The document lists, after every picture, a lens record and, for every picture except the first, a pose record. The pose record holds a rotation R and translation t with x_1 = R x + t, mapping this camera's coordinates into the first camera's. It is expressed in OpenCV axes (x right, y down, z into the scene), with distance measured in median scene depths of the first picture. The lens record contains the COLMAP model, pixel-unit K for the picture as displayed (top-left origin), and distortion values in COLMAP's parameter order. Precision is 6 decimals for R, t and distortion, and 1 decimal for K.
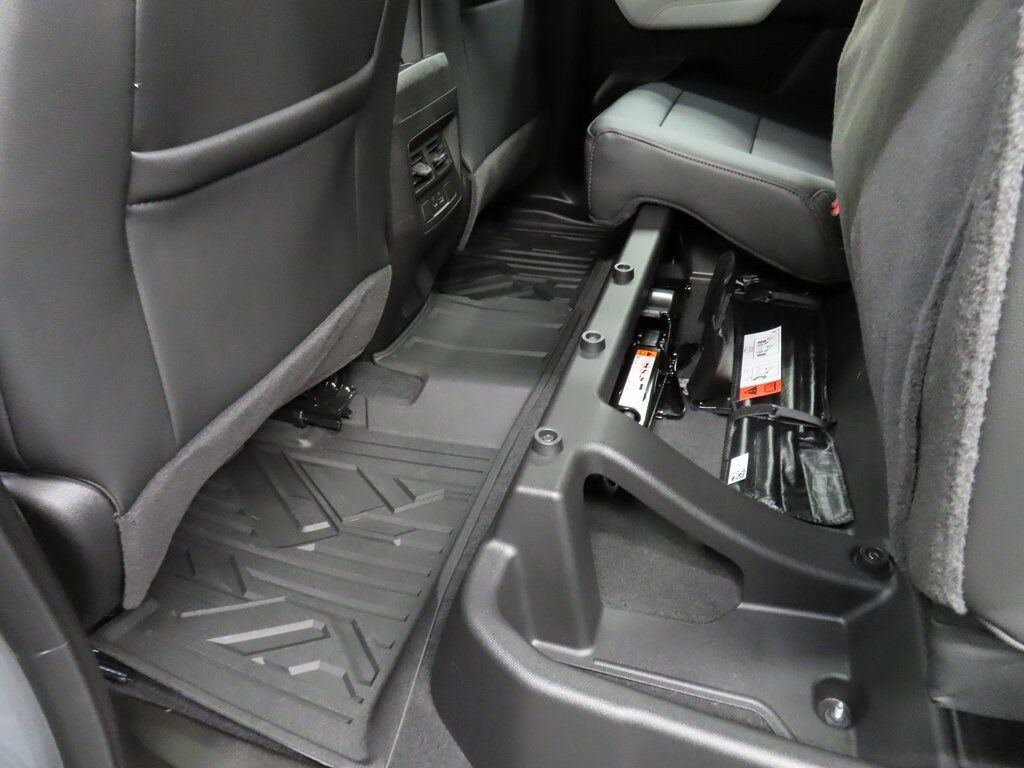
lens RADIAL K [[732.6, 0, 509.8], [0, 732.6, 380.9], [0, 0, 1]] dist [-0.008928, 0.001675]
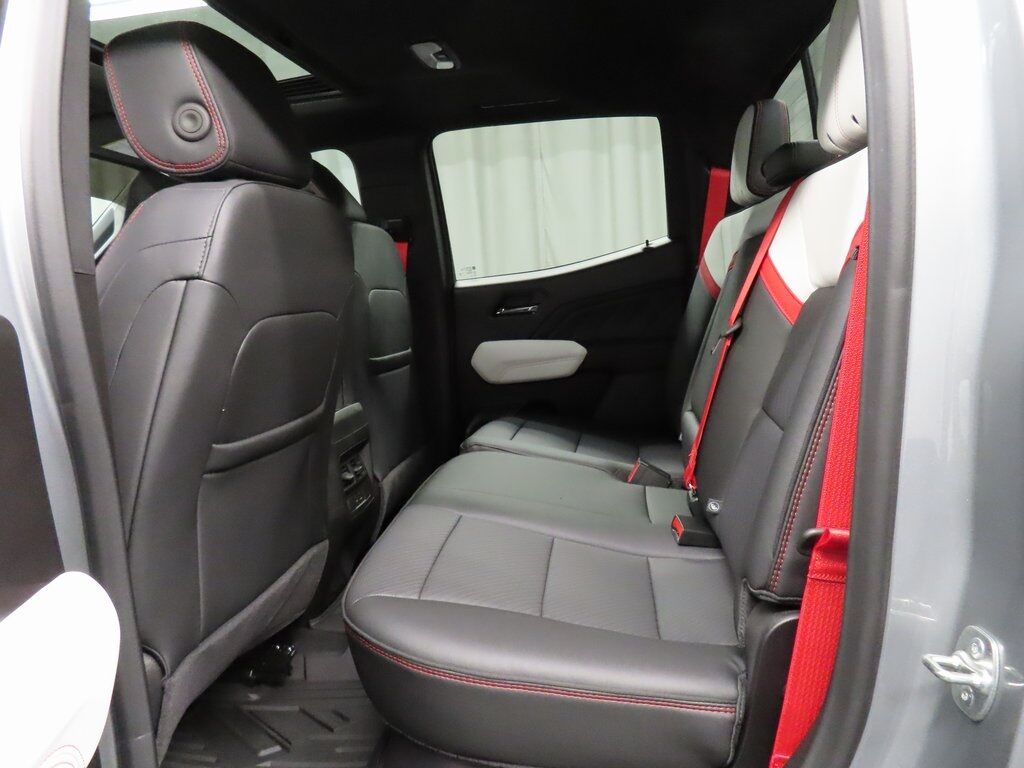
lens RADIAL K [[732.6, 0, 509.8], [0, 732.6, 380.9], [0, 0, 1]] dist [-0.008928, 0.001675]
pose [[0.985881, -0.059544, 0.156504, -0.018887], [0.124049, 0.887514, -0.443768, 0.222452], [-0.112476, 0.456916, 0.882370, -0.389986]]
